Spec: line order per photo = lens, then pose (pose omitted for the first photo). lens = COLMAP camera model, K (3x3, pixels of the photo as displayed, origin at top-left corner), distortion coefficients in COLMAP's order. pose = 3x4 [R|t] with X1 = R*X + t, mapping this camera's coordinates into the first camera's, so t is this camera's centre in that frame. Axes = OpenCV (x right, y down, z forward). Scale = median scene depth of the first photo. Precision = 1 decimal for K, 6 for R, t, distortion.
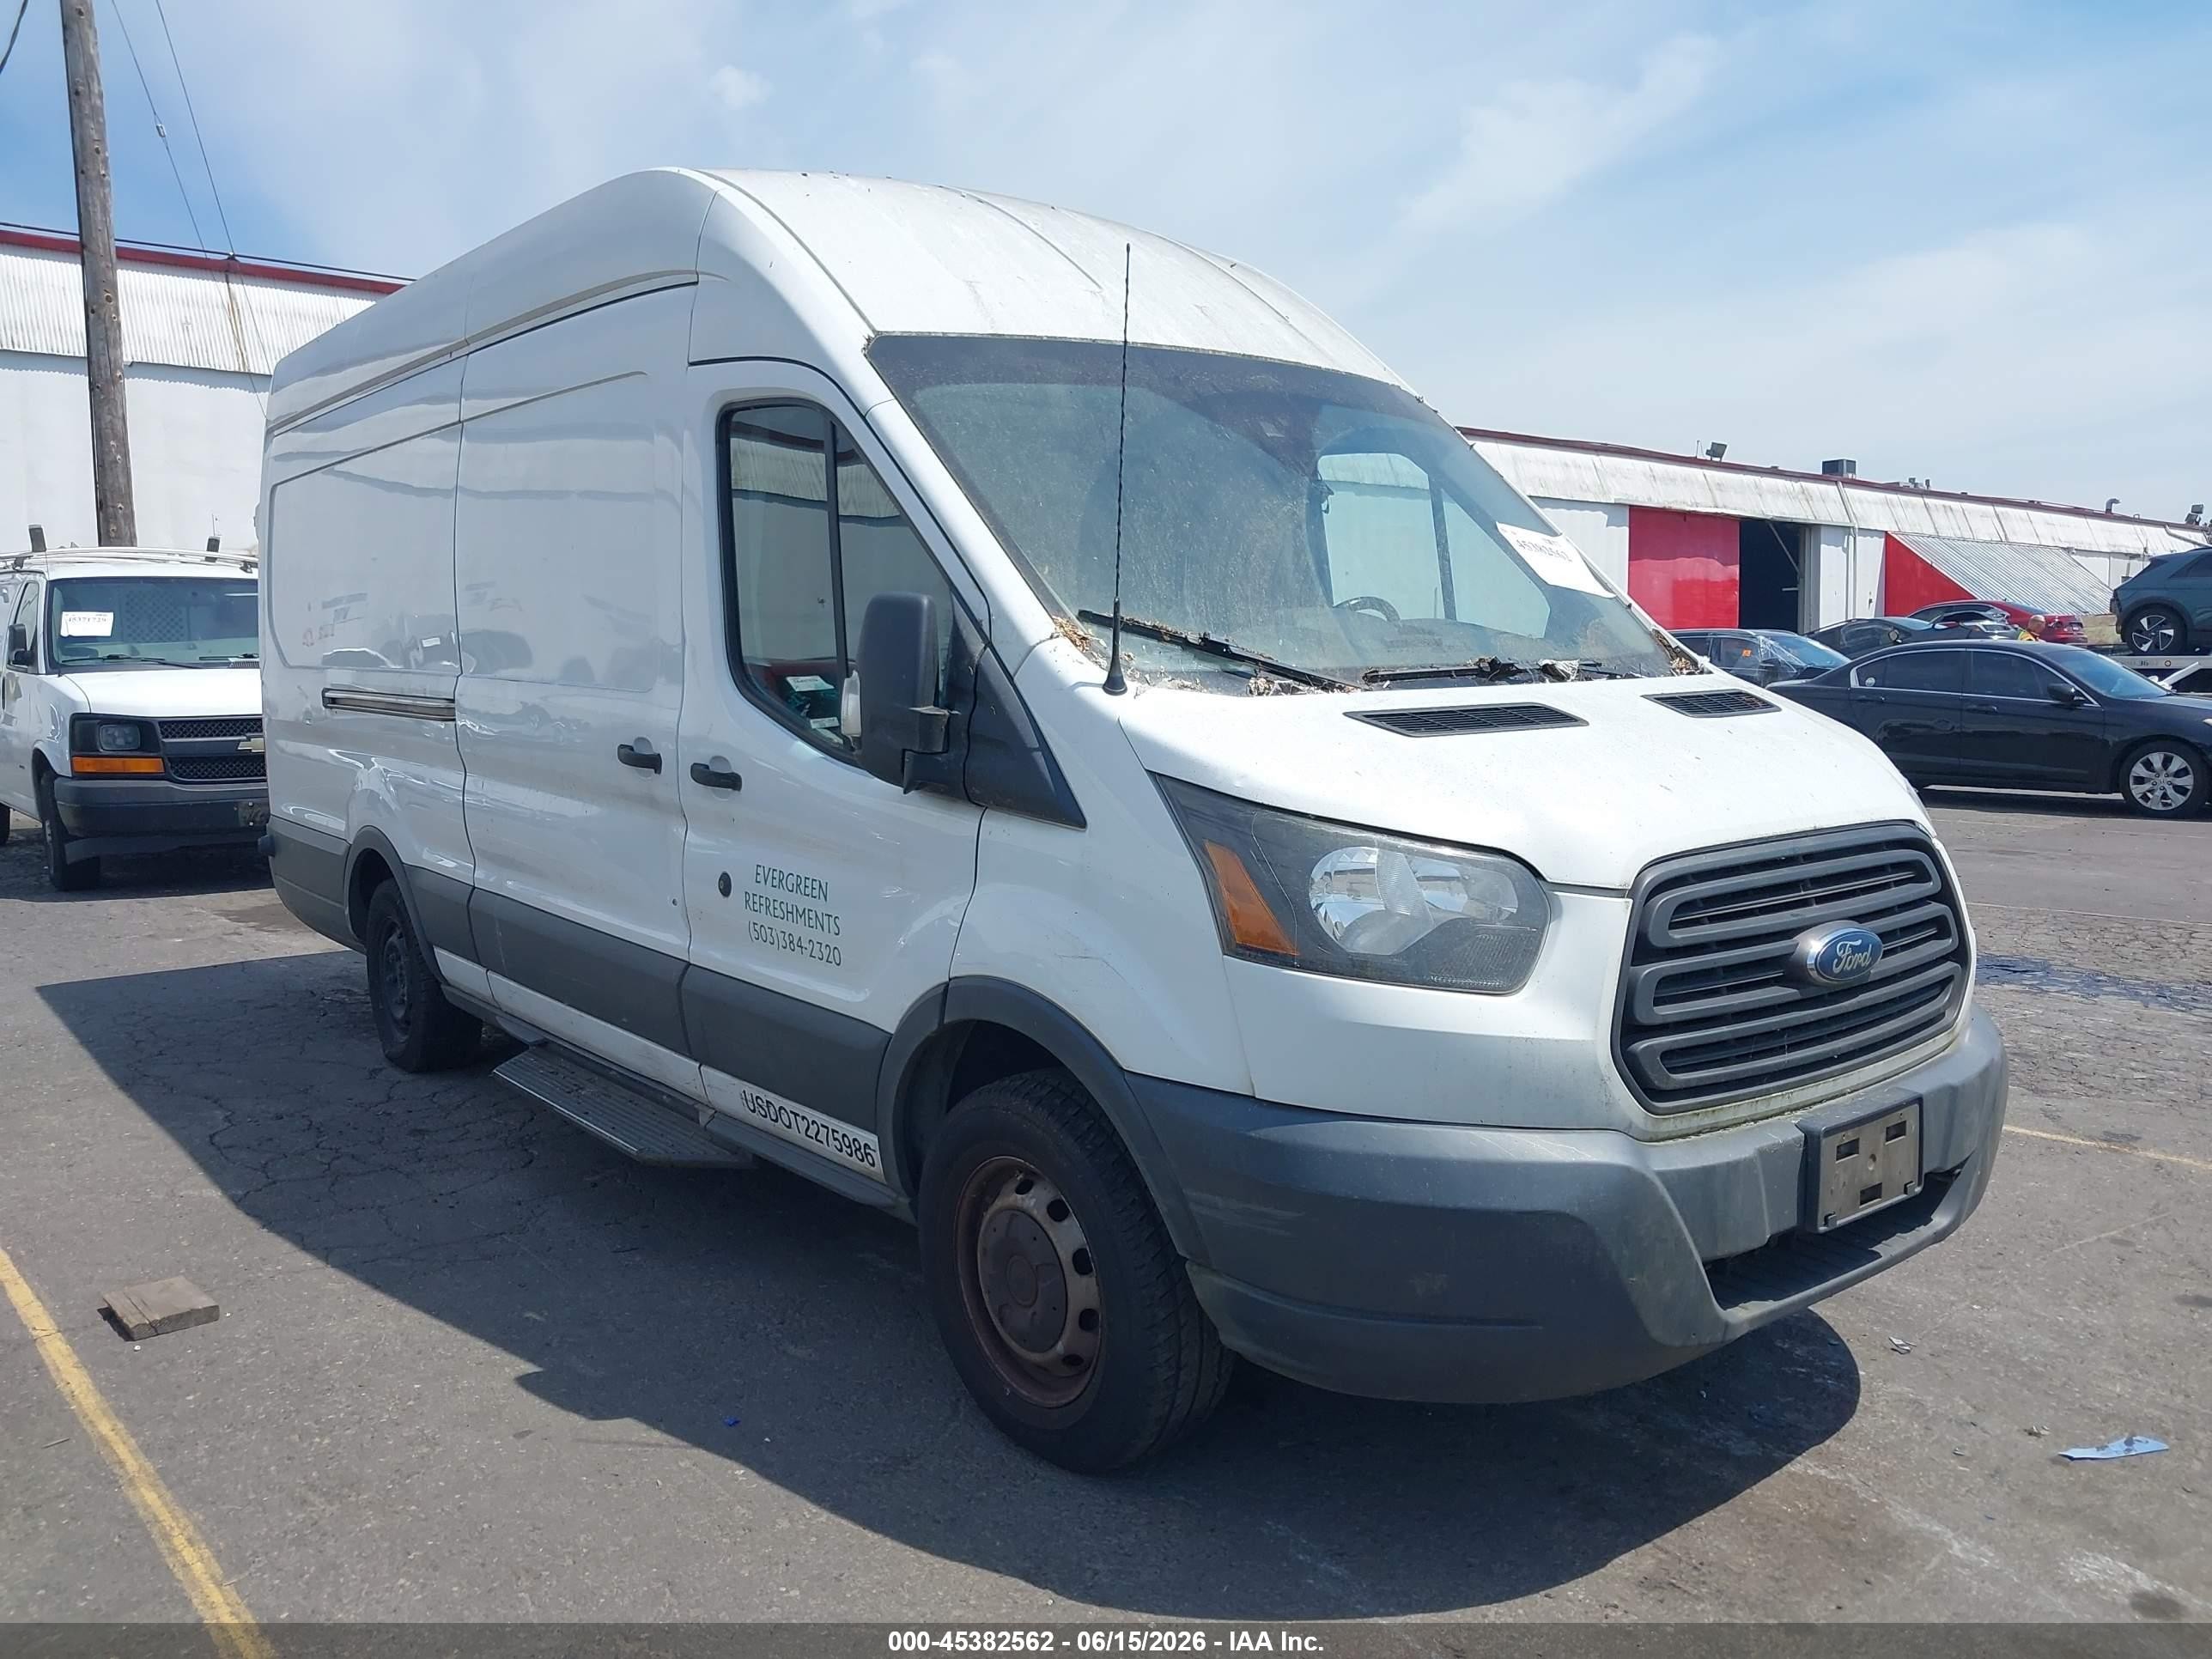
lens RADIAL K [[1651.6, 0, 1101.2], [0, 1651.6, 827.5], [0, 0, 1]] dist [-0.003727, -0.015221]
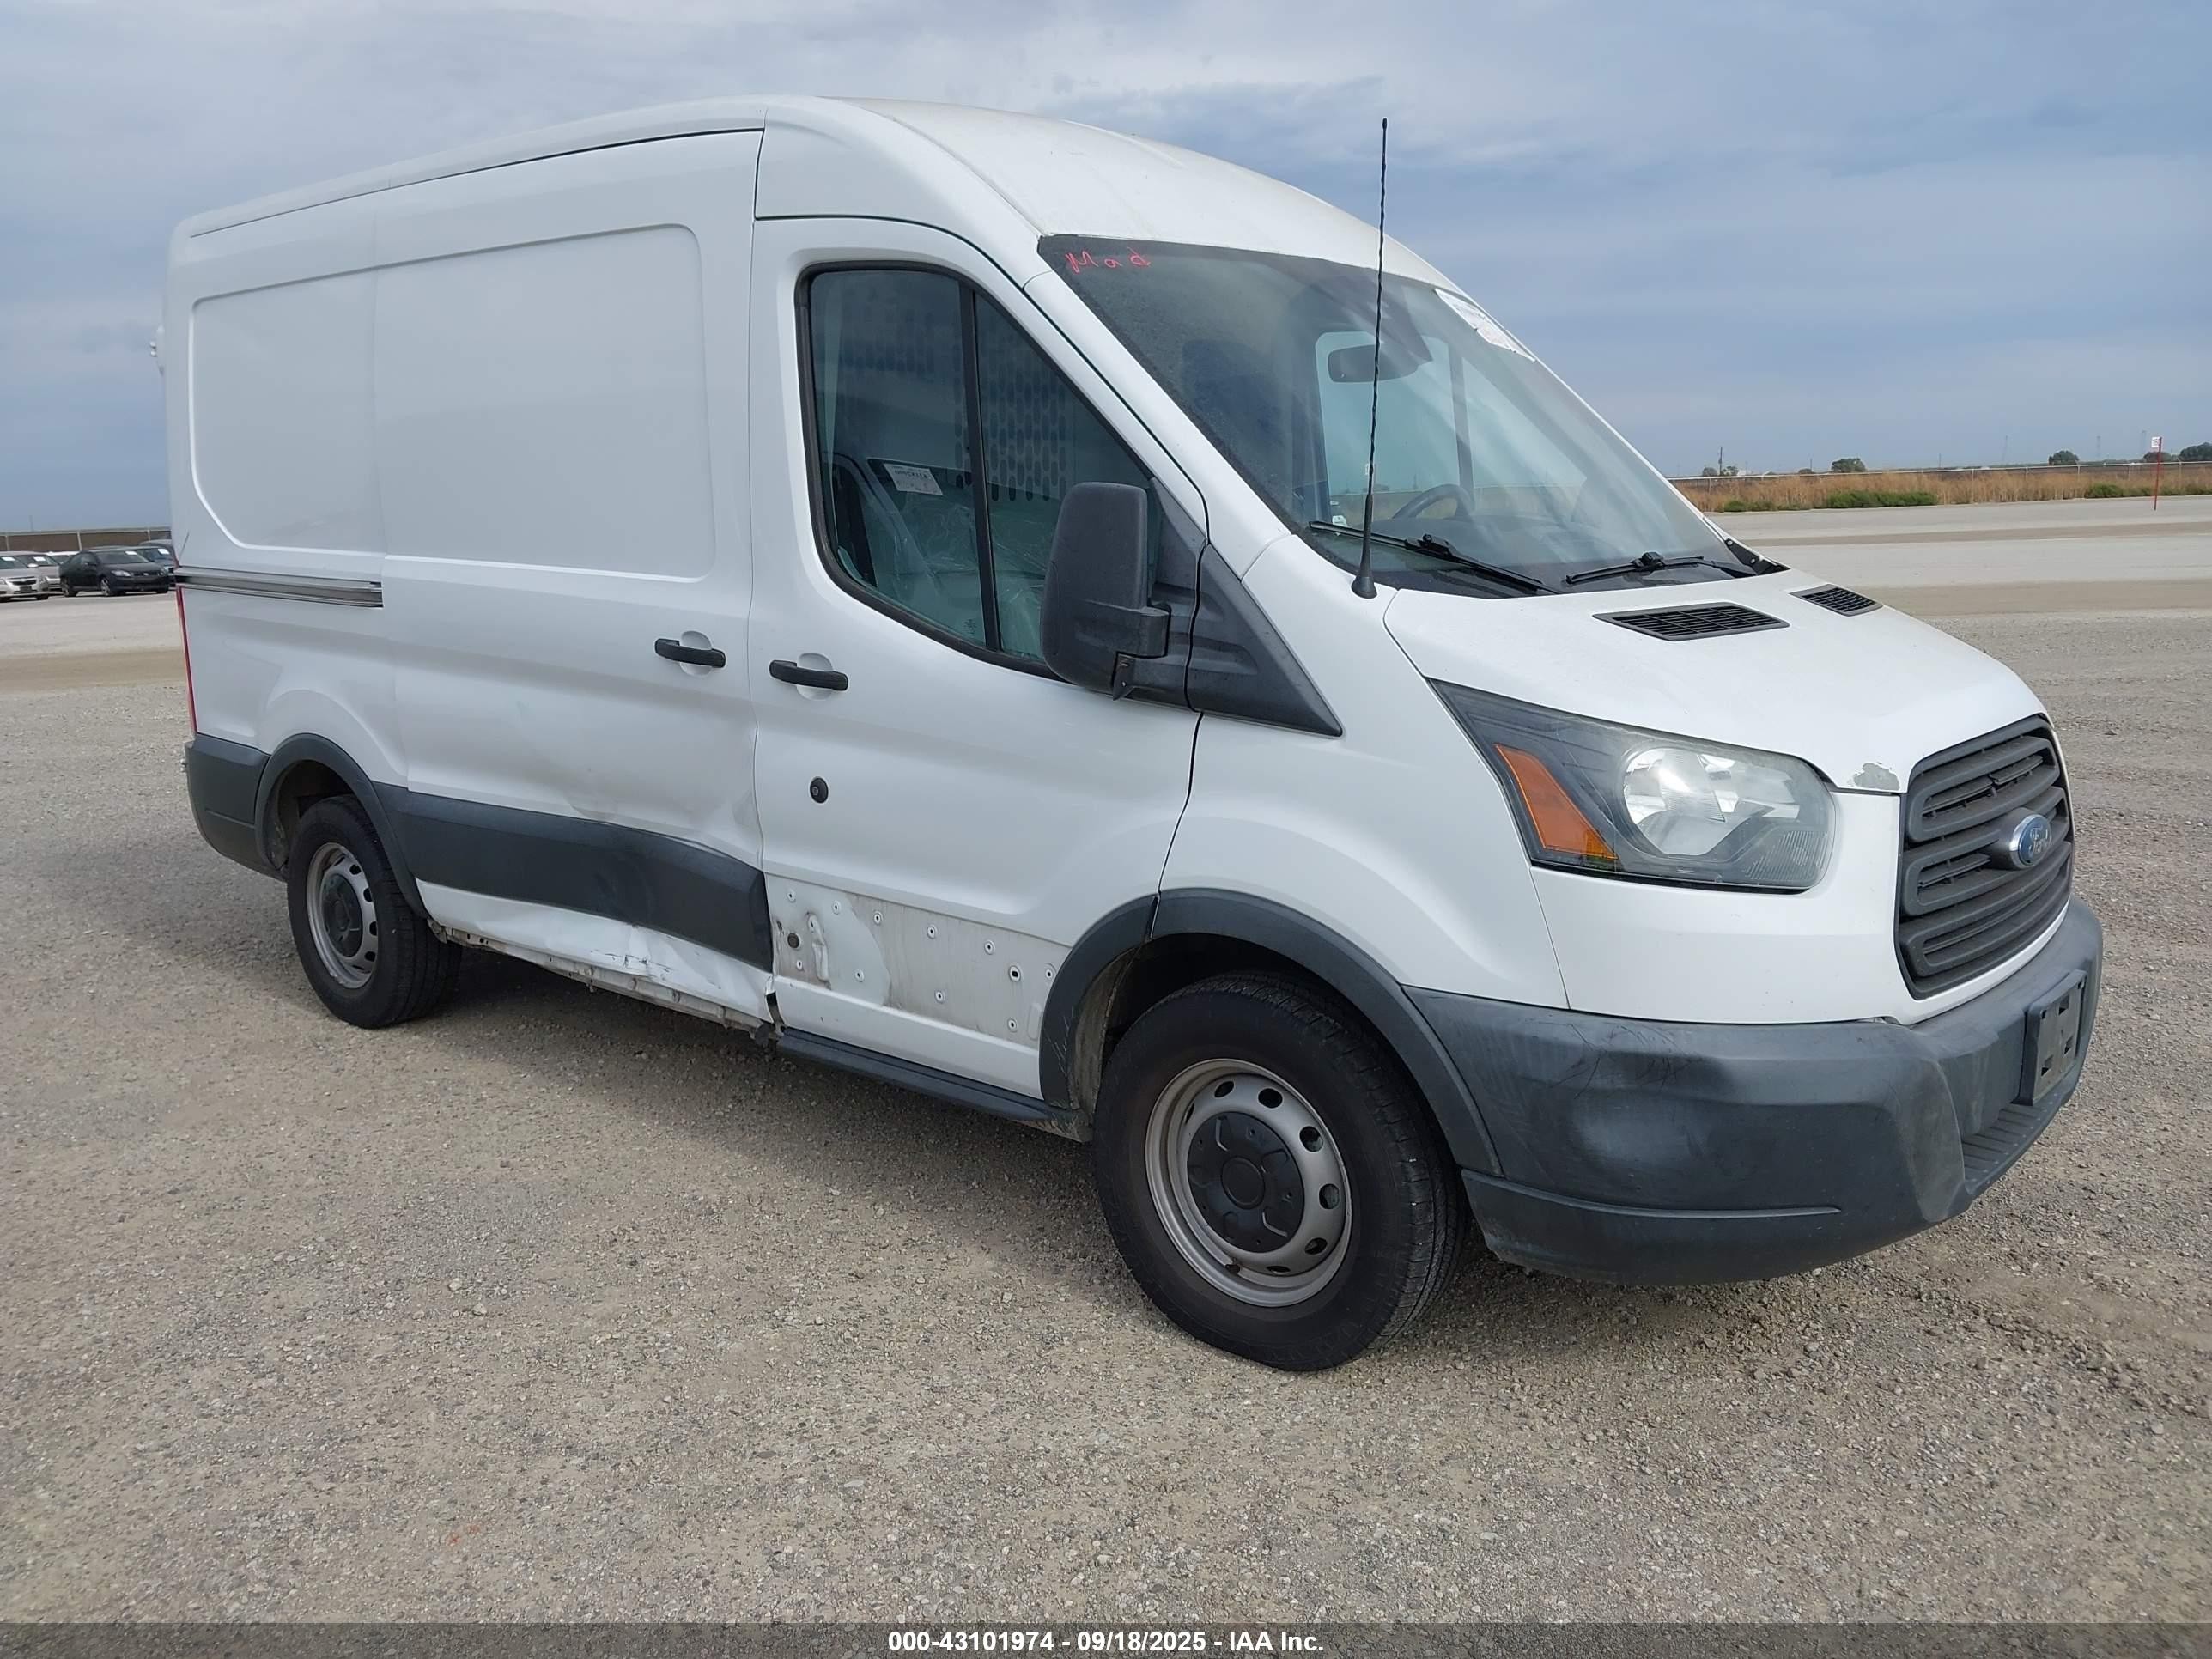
lens RADIAL K [[1651.6, 0, 1118.1], [0, 1651.6, 847.2], [0, 0, 1]] dist [-0.003727, -0.015221]
pose [[0.981161, -0.036293, 0.189750, -0.315333], [0.016759, 0.994483, 0.103553, -0.036944], [-0.192461, -0.098422, 0.976356, 0.066808]]
